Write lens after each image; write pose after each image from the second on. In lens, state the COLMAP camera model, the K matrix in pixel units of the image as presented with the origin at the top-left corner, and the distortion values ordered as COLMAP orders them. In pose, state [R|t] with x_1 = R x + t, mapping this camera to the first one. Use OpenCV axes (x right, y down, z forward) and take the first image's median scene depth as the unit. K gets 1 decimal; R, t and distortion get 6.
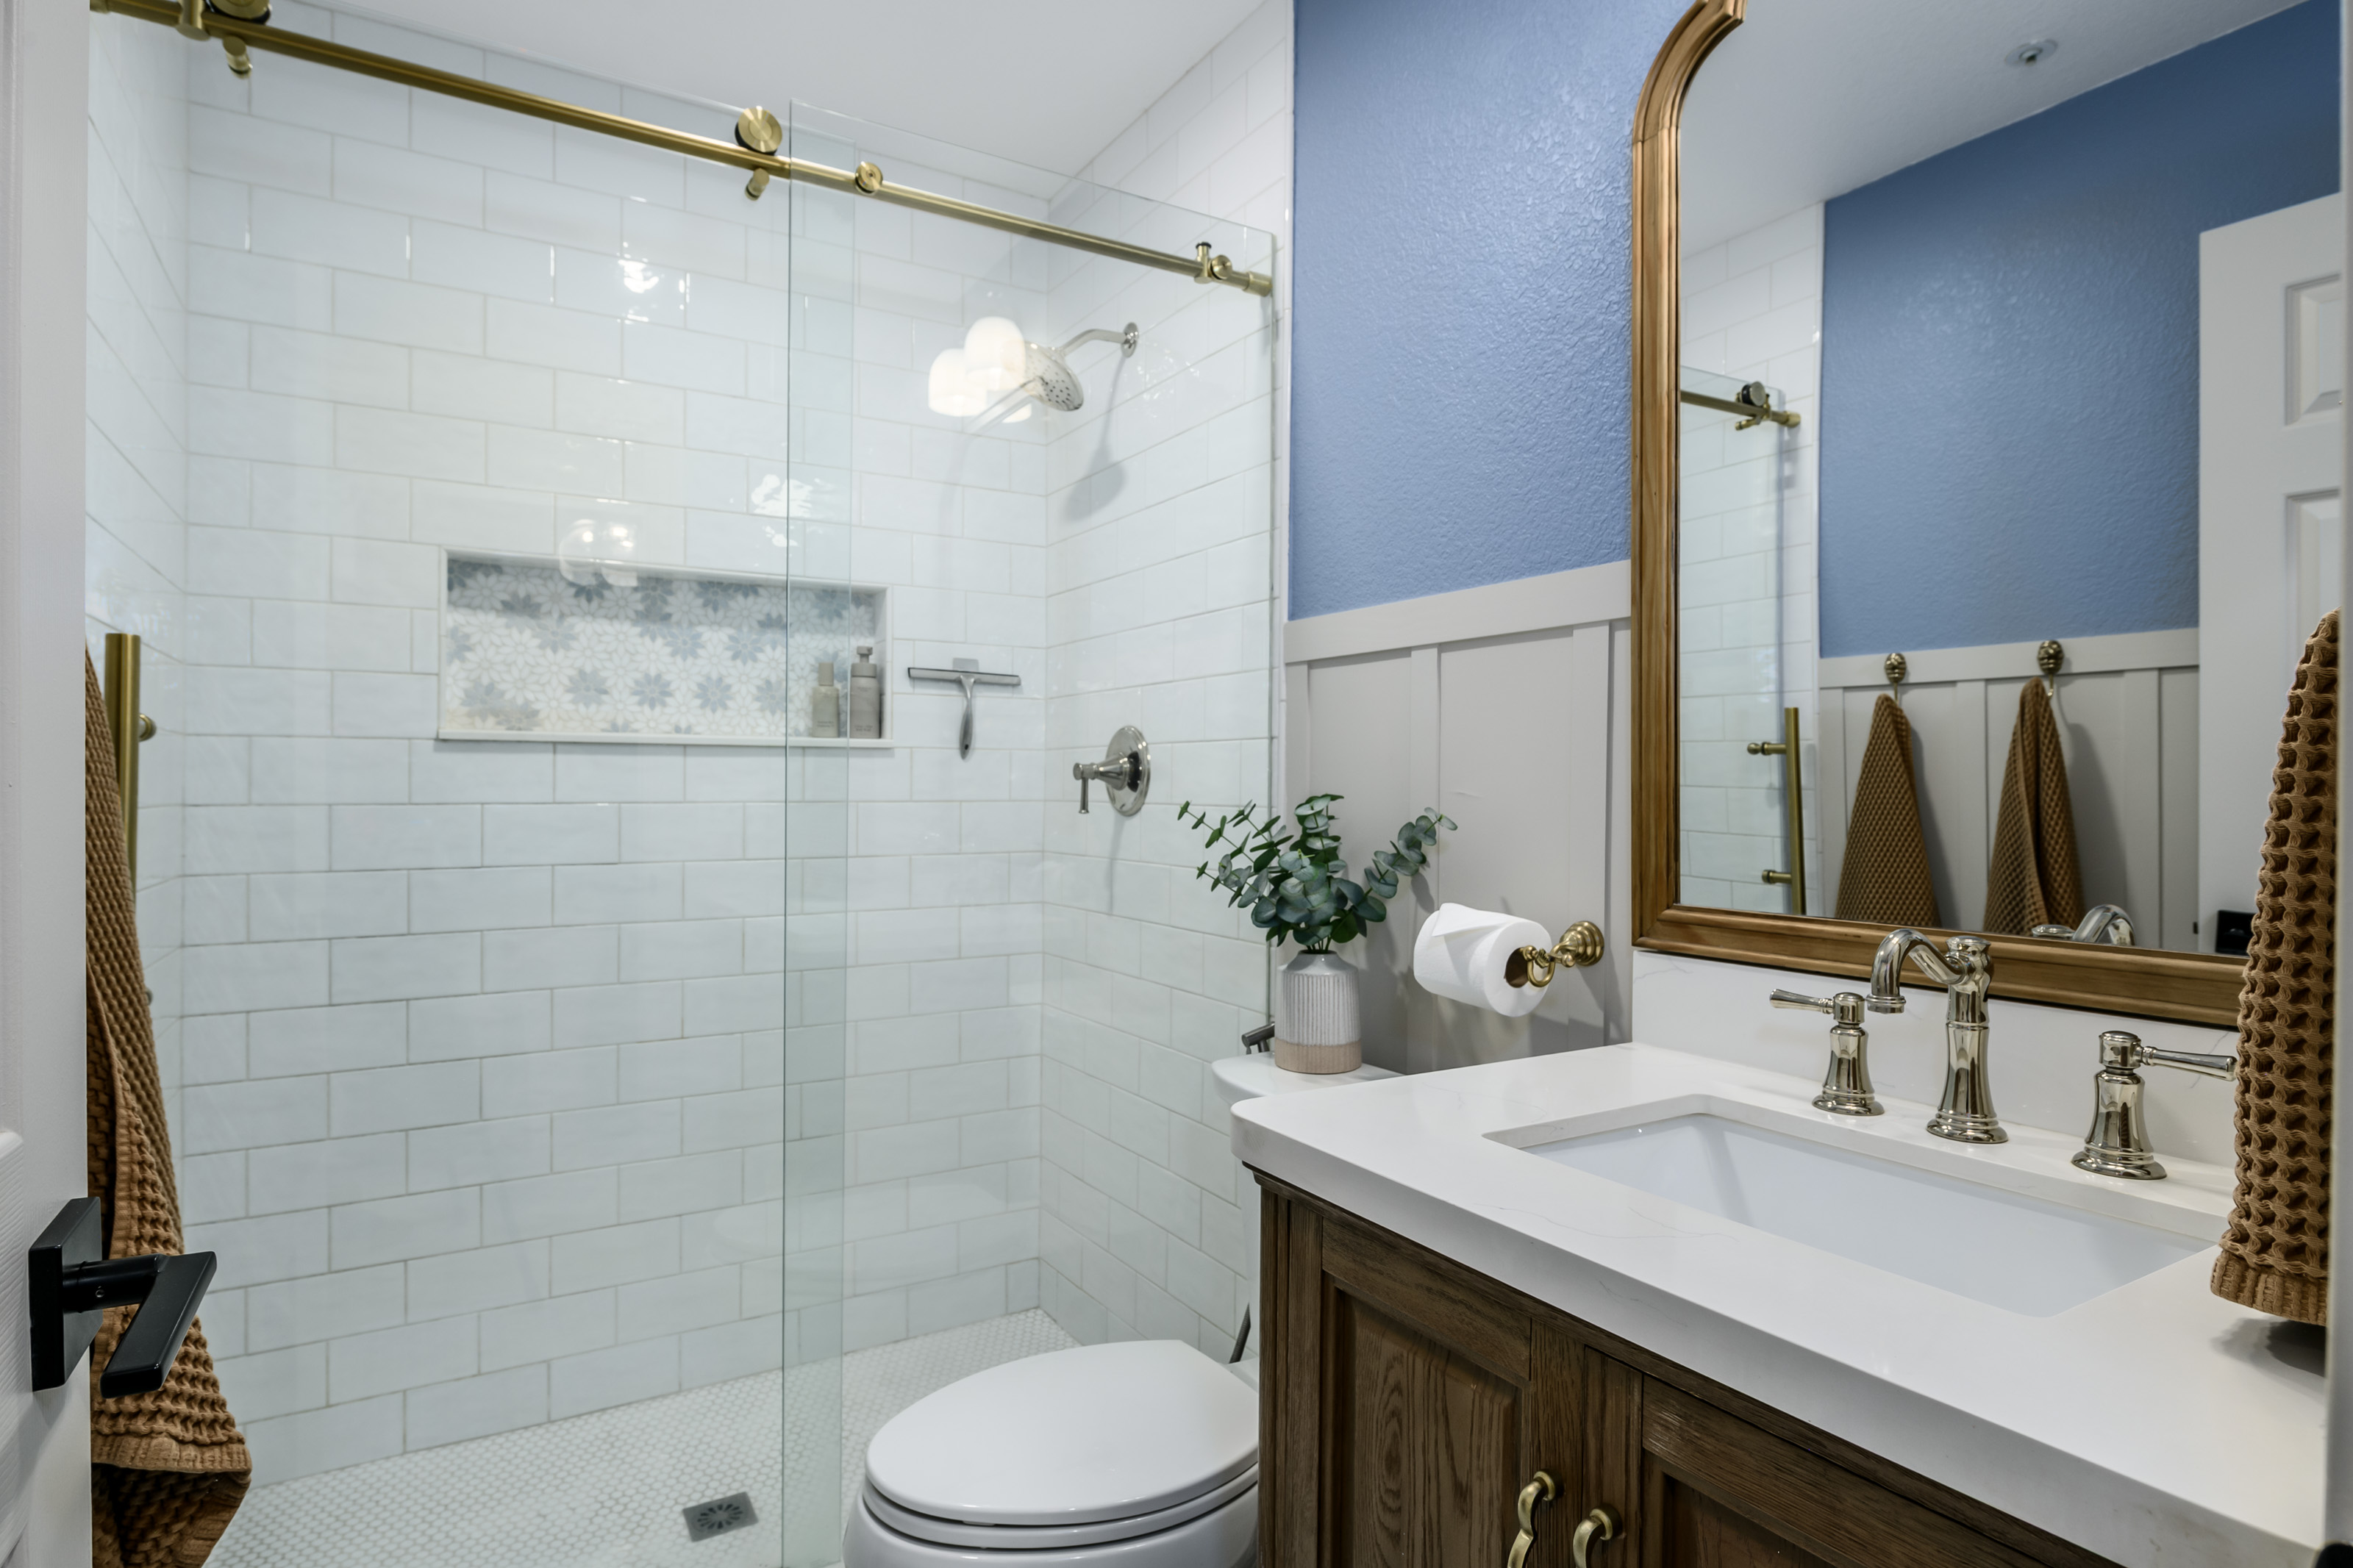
lens RADIAL K [[1258.1, 0, 1134.7], [0, 1258.1, 788.1], [0, 0, 1]] dist [-0.003340, -0.000229]
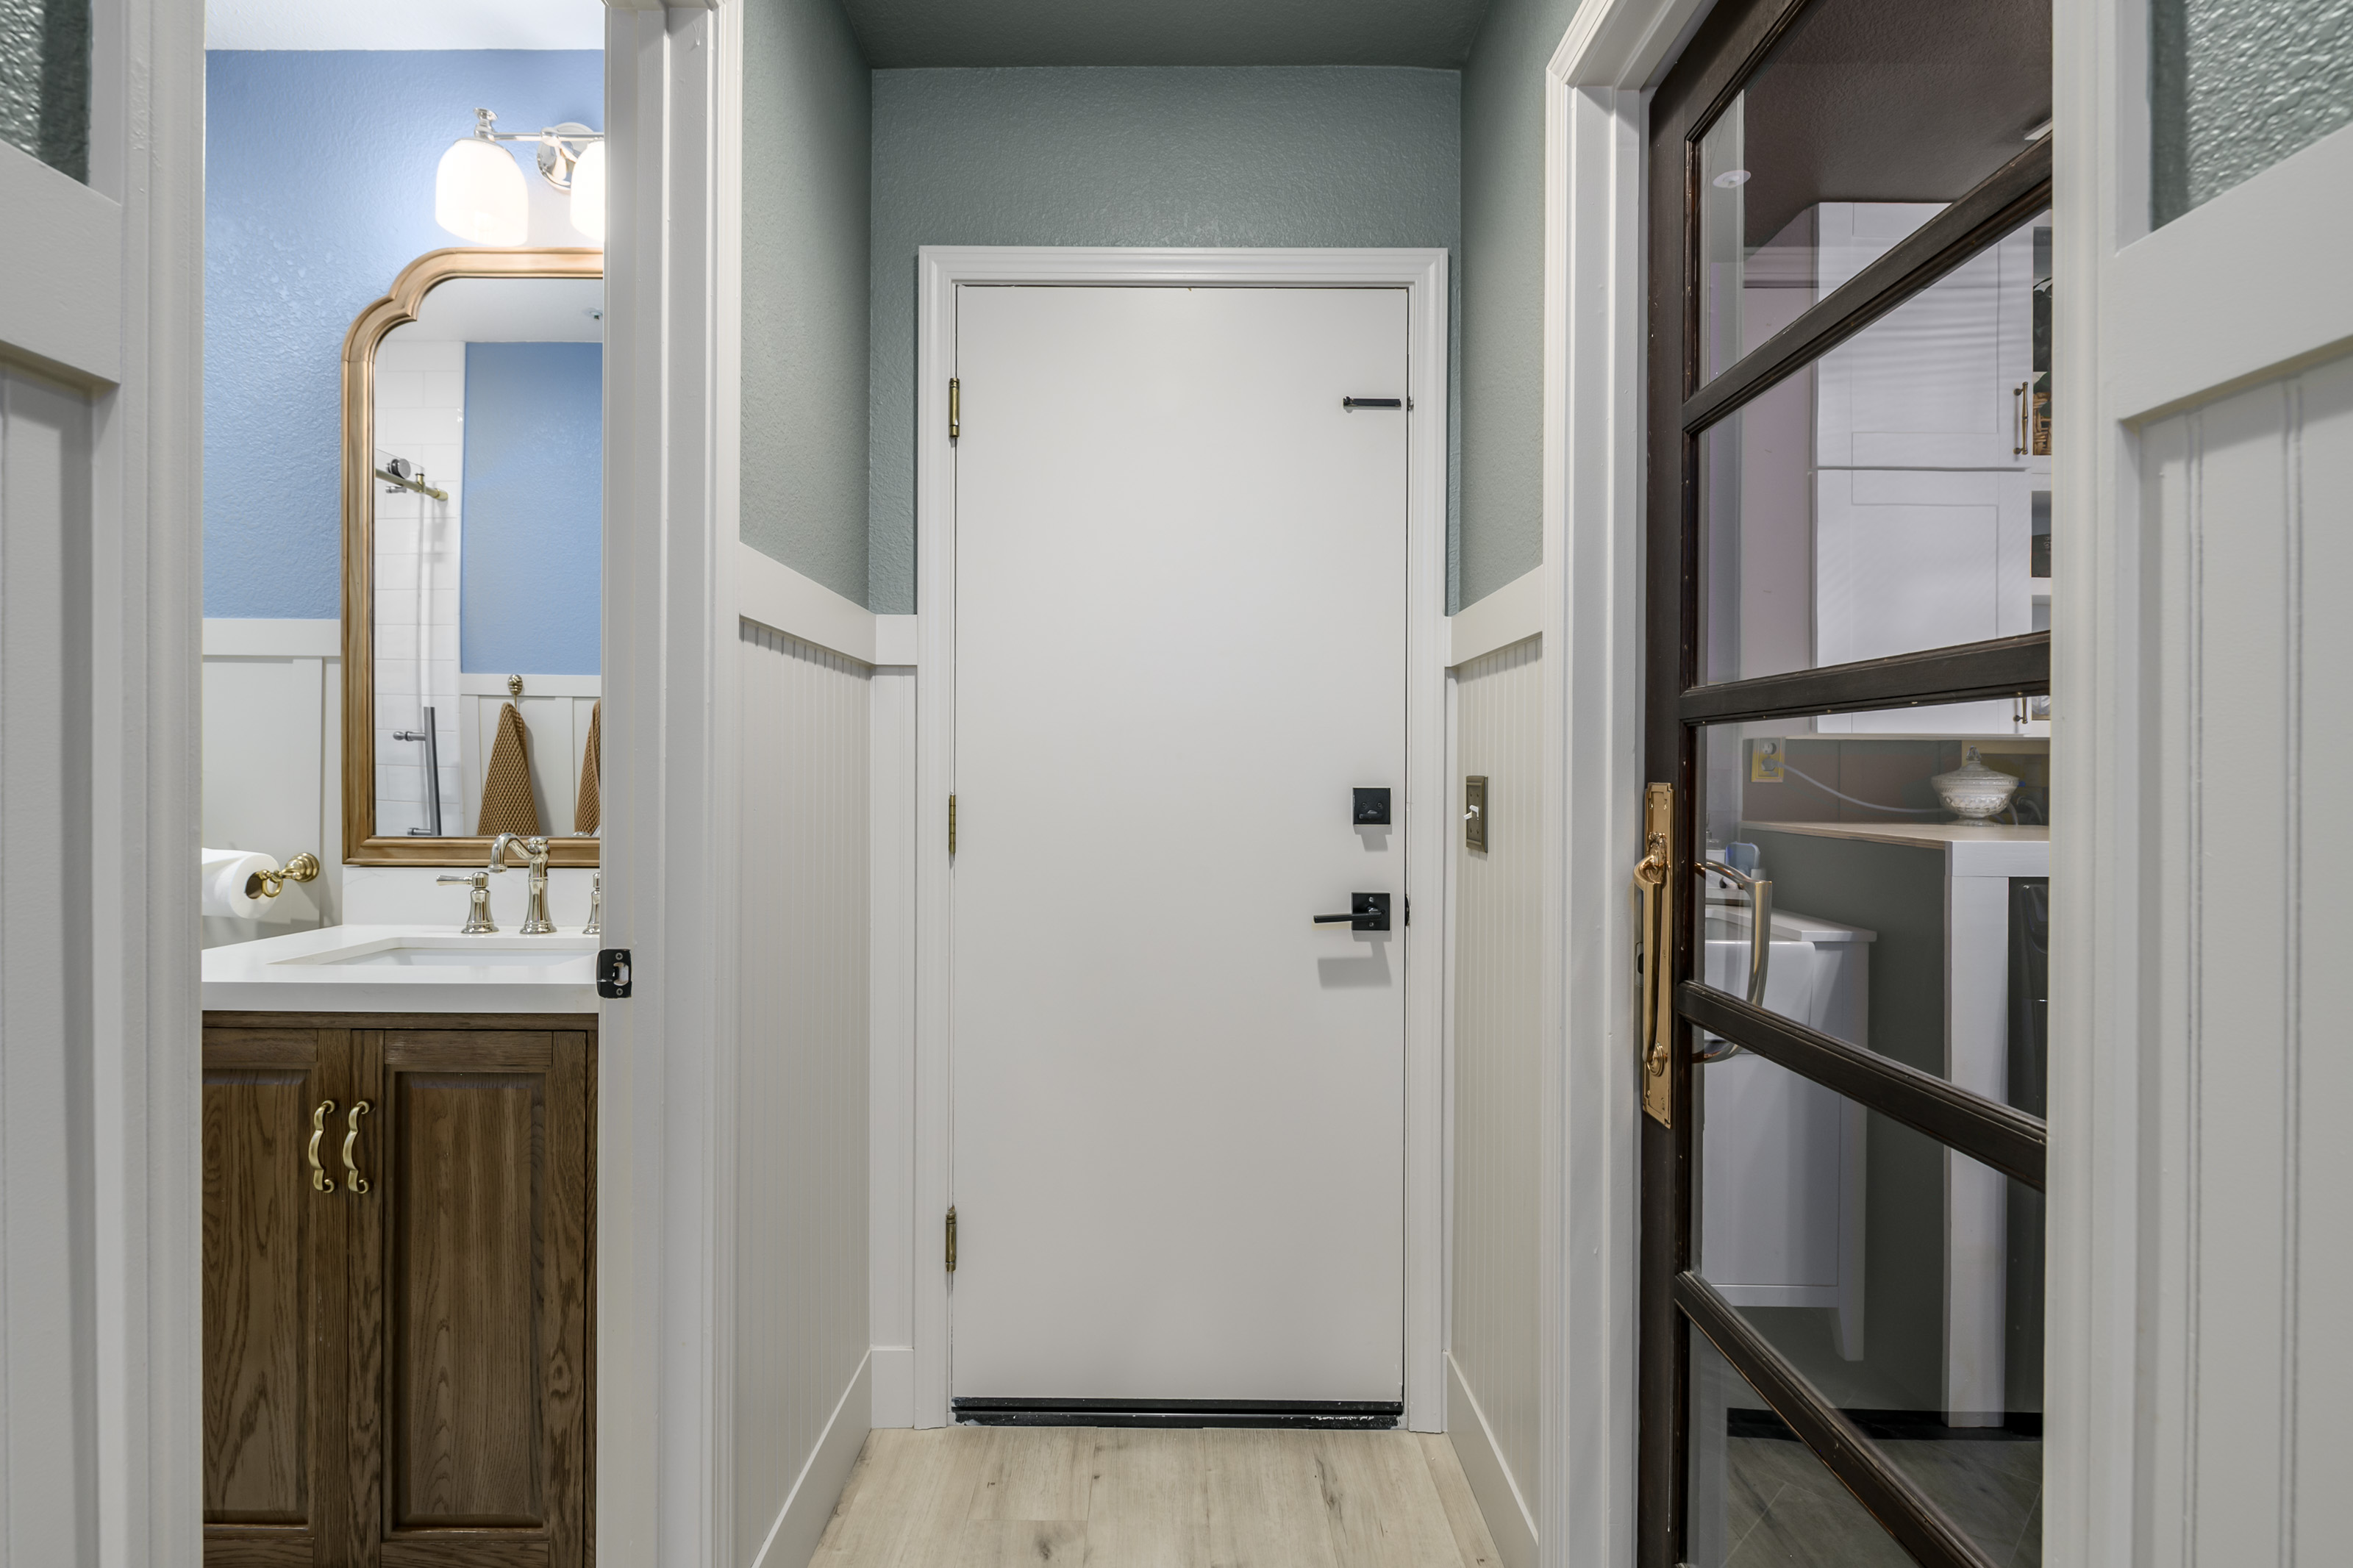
lens RADIAL K [[1146.9, 0, 1172.5], [0, 1146.9, 794.8], [0, 0, 1]] dist [-0.003734, -0.001230]
pose [[0.491515, -0.011869, 0.870788, -0.358846], [-0.004806, 0.999855, 0.016341, 0.009673], [-0.870856, -0.012217, 0.491386, -0.644042]]
